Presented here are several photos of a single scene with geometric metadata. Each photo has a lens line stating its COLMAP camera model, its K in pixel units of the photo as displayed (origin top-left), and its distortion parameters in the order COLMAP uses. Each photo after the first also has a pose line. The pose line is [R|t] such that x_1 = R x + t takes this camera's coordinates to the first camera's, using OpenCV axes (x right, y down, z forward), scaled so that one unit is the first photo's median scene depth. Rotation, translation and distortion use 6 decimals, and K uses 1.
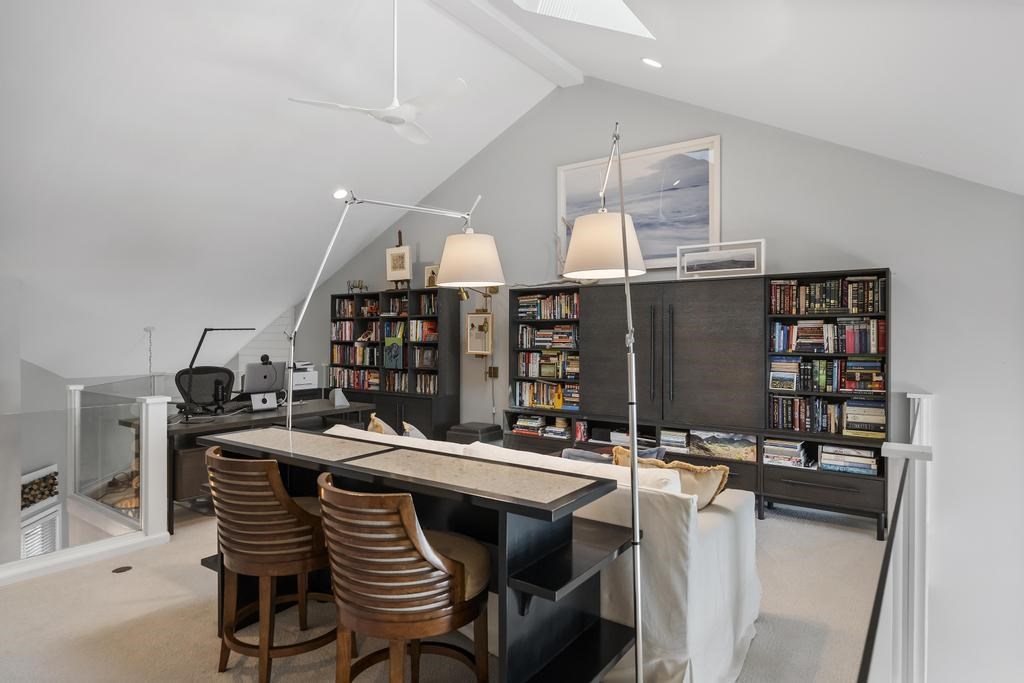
lens RADIAL K [[593.2, 0, 514.3], [0, 593.2, 334.3], [0, 0, 1]] dist [-0.003470, 0.001779]
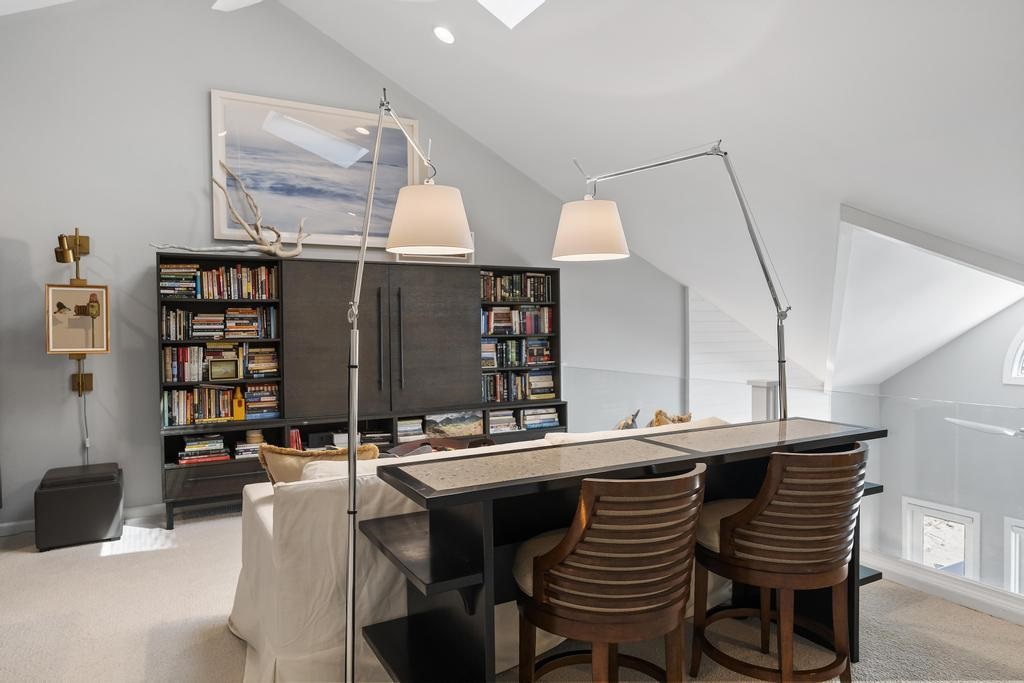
lens RADIAL K [[642.9, 0, 515.0], [0, 642.9, 340.4], [0, 0, 1]] dist [-0.002277, 0.001852]
pose [[0.415265, -0.026367, 0.909318, -0.618057], [0.009746, 0.999651, 0.024535, 0.010964], [-0.909648, -0.001326, 0.415377, 0.421658]]
